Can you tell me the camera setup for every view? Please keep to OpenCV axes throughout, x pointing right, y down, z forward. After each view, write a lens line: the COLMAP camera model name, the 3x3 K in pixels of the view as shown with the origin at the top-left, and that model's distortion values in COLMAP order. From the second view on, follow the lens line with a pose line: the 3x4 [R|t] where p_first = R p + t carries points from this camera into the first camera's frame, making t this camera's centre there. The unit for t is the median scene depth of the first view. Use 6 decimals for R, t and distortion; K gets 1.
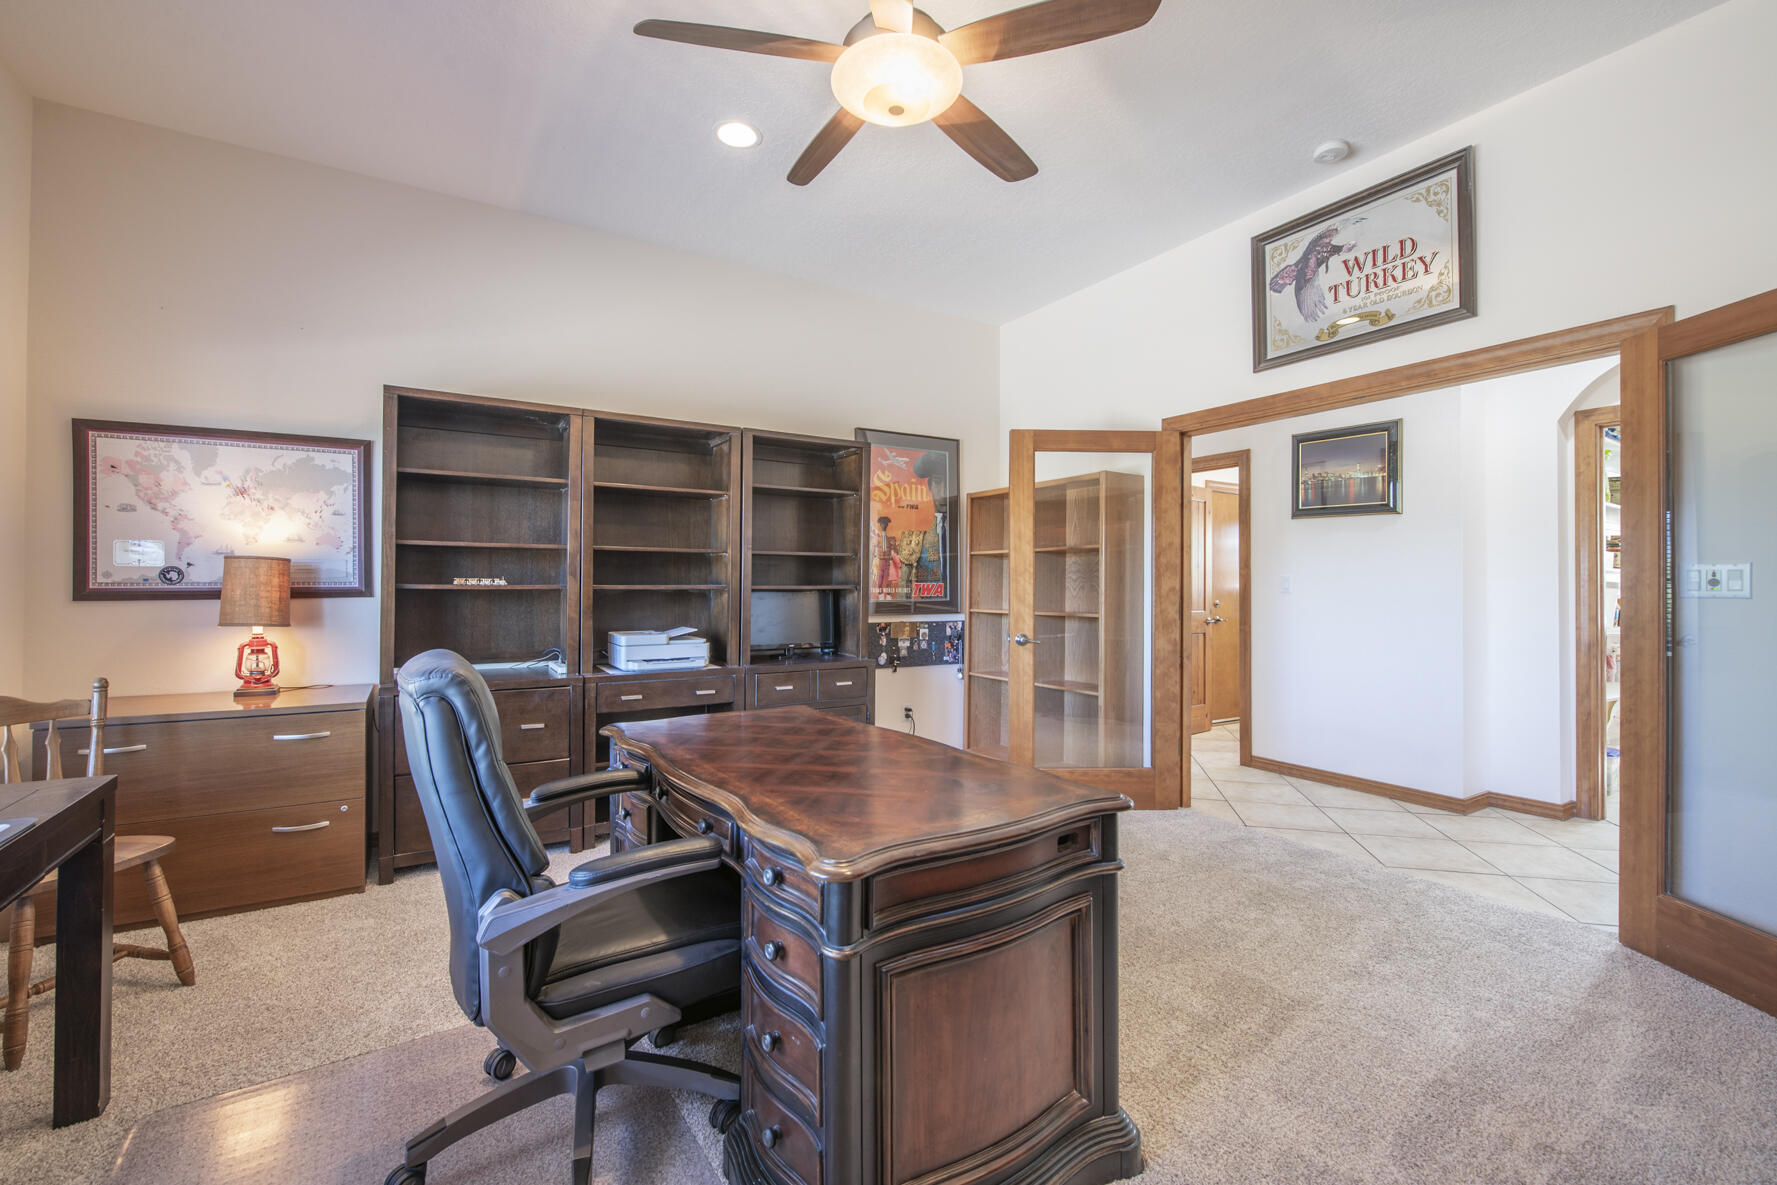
lens RADIAL K [[773.6, 0, 886.8], [0, 773.6, 592.1], [0, 0, 1]] dist [0.003398, 0.000281]
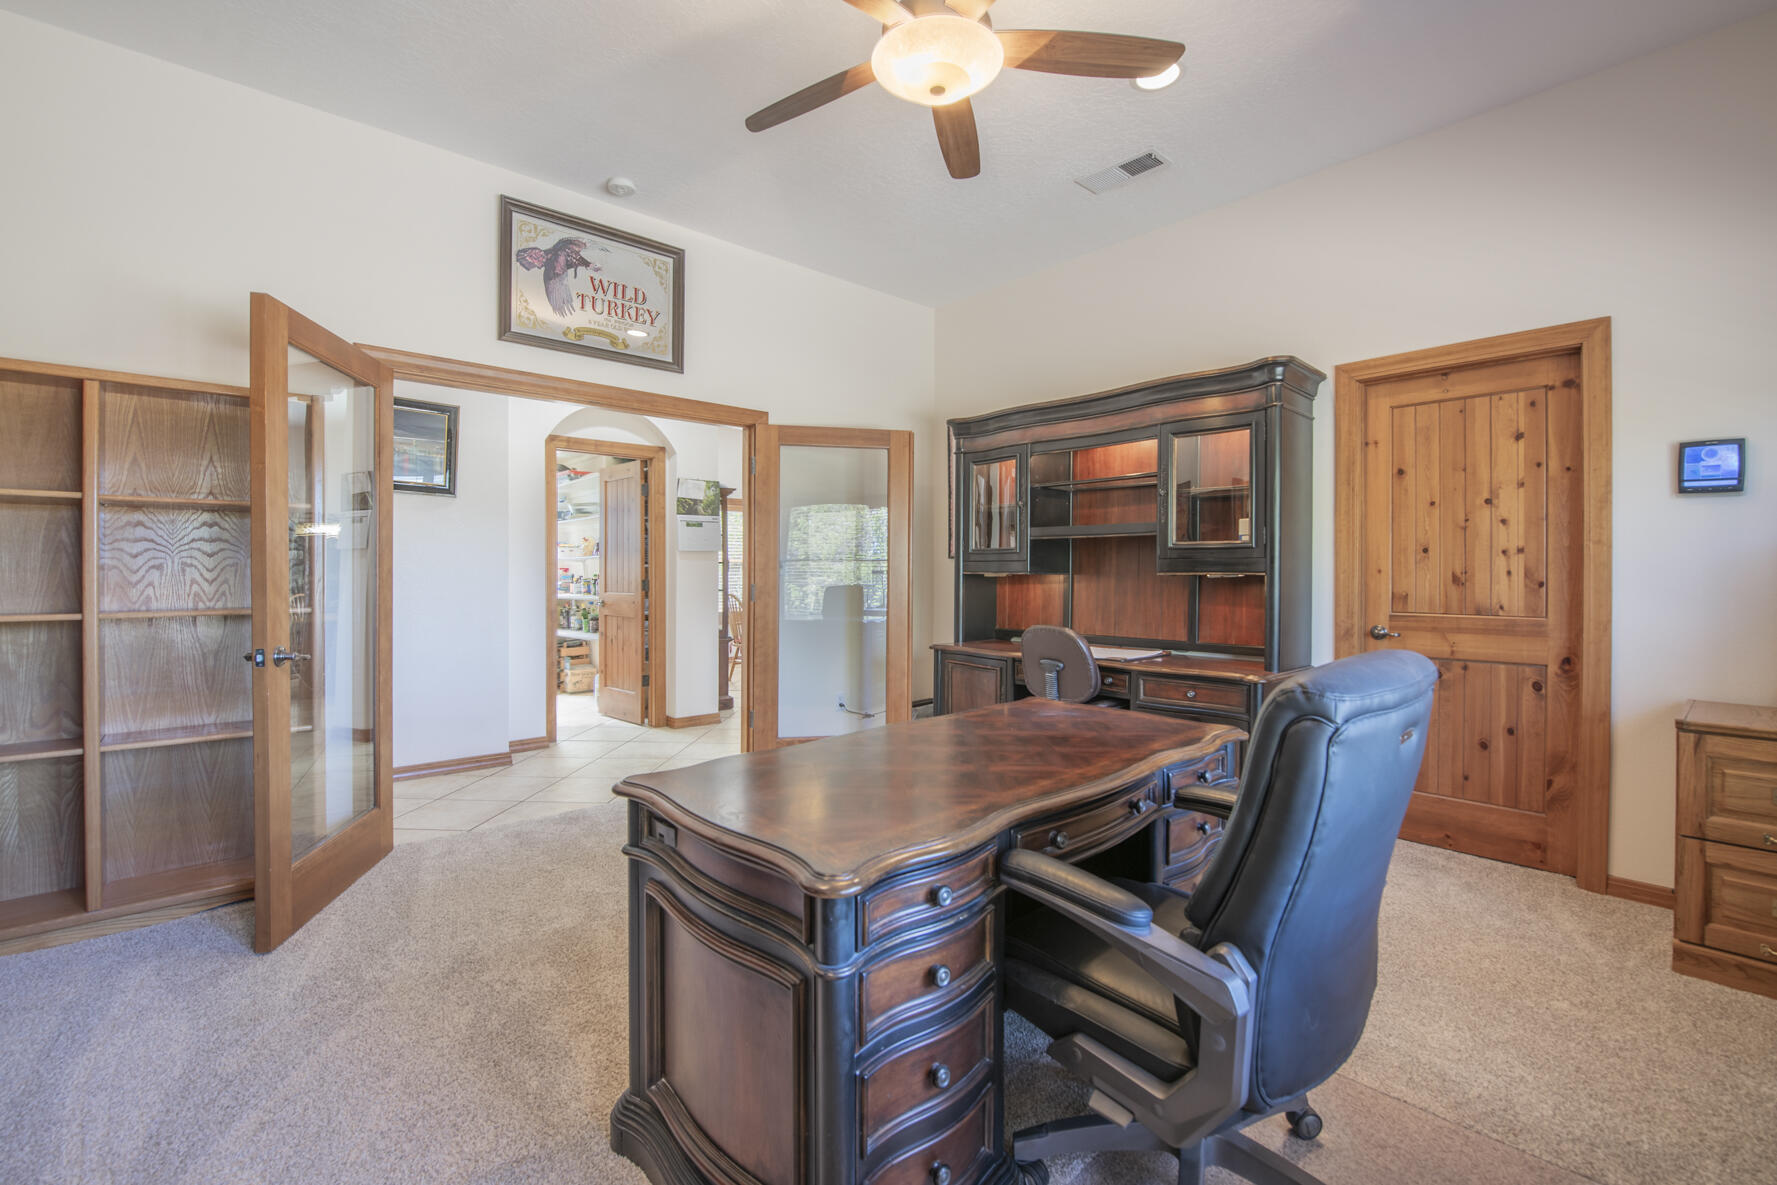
lens RADIAL K [[773.6, 0, 892.4], [0, 773.6, 584.7], [0, 0, 1]] dist [0.003398, 0.000281]
pose [[-0.155346, -0.012512, 0.987781, -0.580394], [-0.002863, 0.999921, 0.012216, 0.001999], [-0.987856, -0.000931, -0.155370, 0.734568]]
